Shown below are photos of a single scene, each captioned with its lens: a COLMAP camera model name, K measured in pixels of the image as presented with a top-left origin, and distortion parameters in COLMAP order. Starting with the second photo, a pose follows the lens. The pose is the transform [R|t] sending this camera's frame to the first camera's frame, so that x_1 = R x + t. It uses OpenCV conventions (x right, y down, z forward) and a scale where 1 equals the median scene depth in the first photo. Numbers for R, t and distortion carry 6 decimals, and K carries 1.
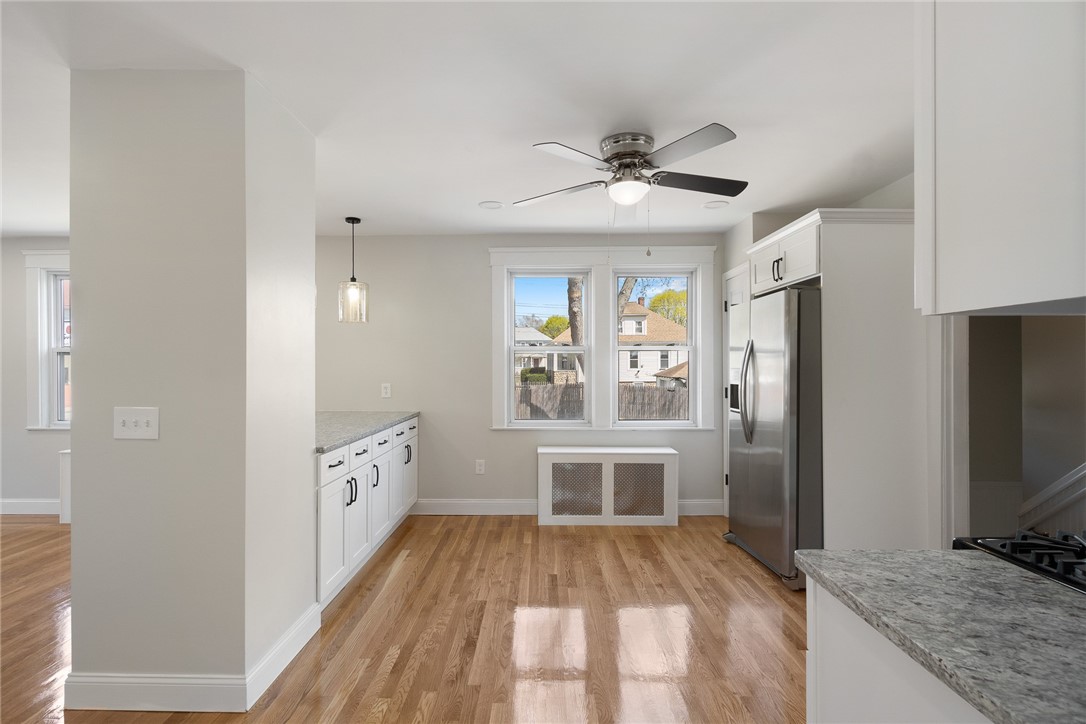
lens RADIAL K [[498.1, 0, 551.1], [0, 498.1, 370.0], [0, 0, 1]] dist [-0.006072, -0.000546]
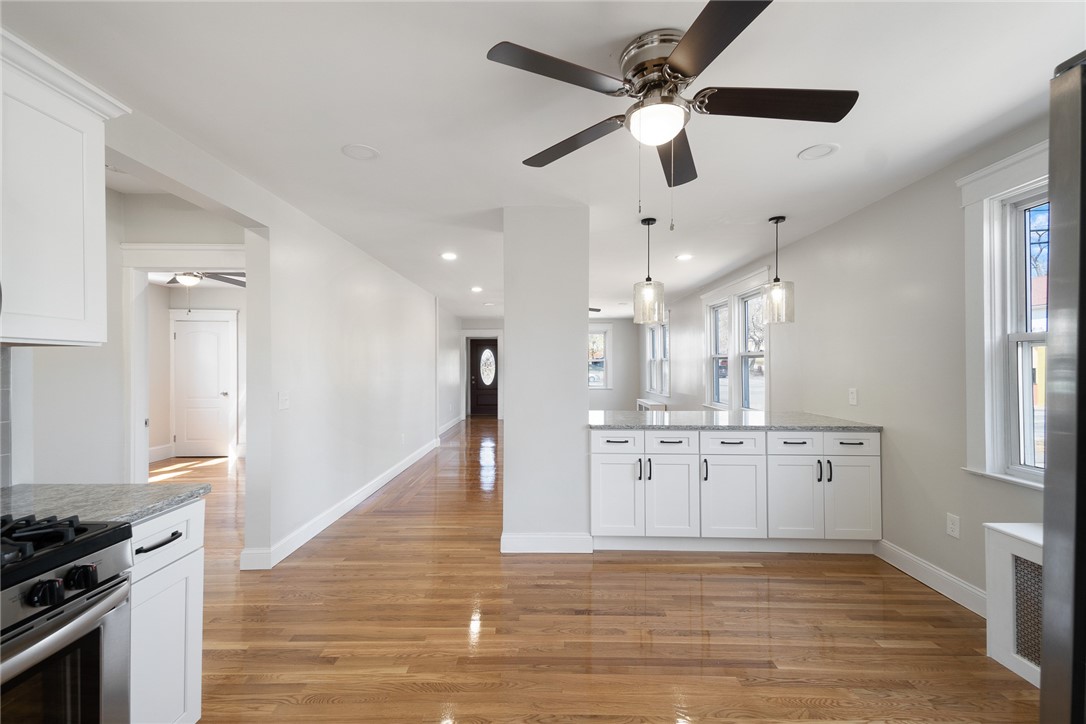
lens RADIAL K [[461.4, 0, 541.8], [0, 461.4, 367.1], [0, 0, 1]] dist [0.018563, -0.000740]
pose [[0.008639, -0.001737, -0.999961, 0.457273], [-0.012101, 0.999925, -0.001842, -0.000955], [0.999889, 0.012117, 0.008617, 0.462616]]
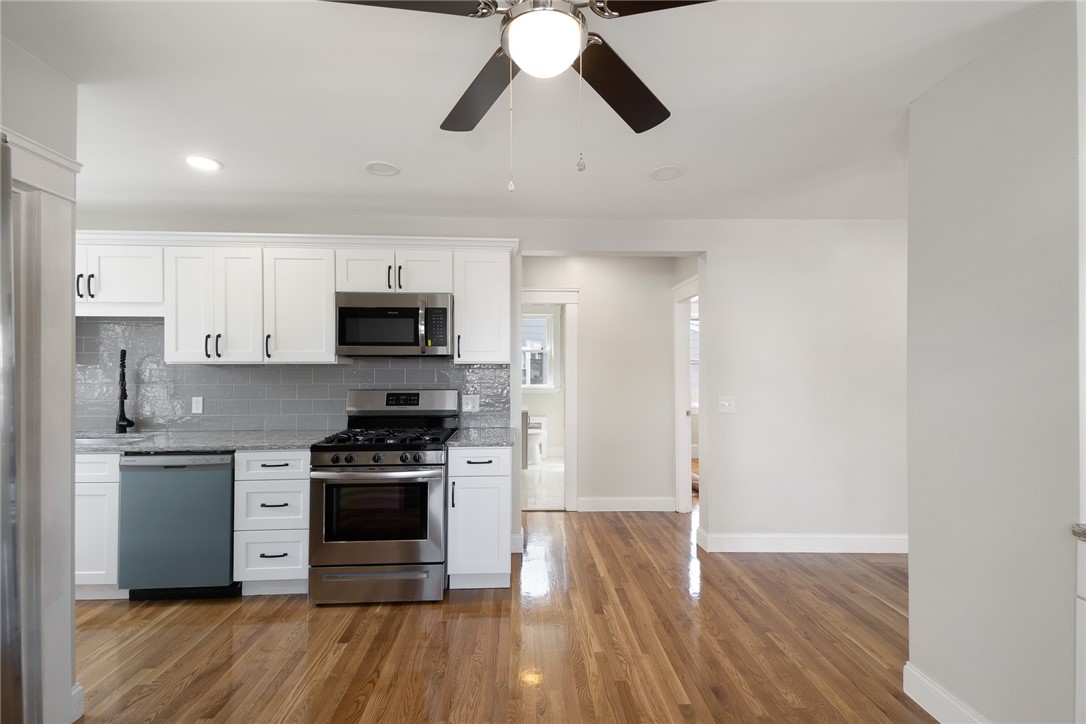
lens RADIAL K [[461.4, 0, 535.3], [0, 461.4, 365.5], [0, 0, 1]] dist [0.018563, -0.000740]
pose [[-0.999505, -0.007086, -0.030650, 0.394414], [-0.007044, 0.999974, -0.001457, -0.002632], [0.030659, -0.001240, -0.999529, 0.525922]]
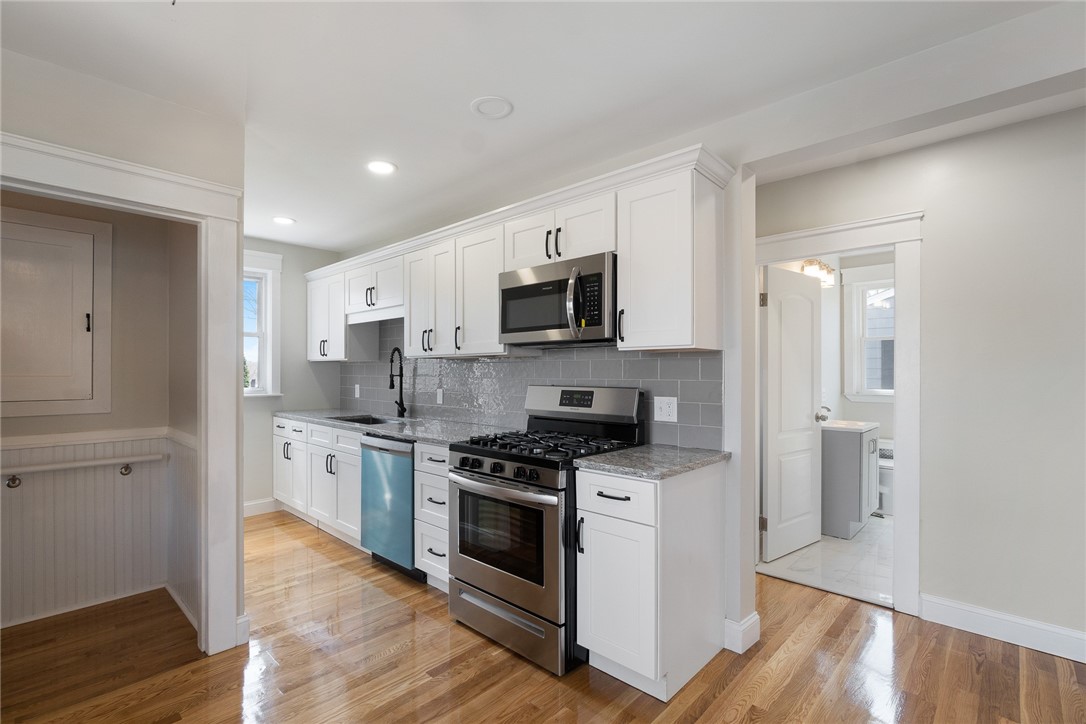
lens RADIAL K [[498.1, 0, 538.4], [0, 498.1, 372.7], [0, 0, 1]] dist [-0.006072, -0.000546]
pose [[-0.713564, -0.007461, 0.700551, 0.359025], [-0.000038, 0.999944, 0.010611, -0.000095], [-0.700590, 0.007545, -0.713524, 0.482009]]
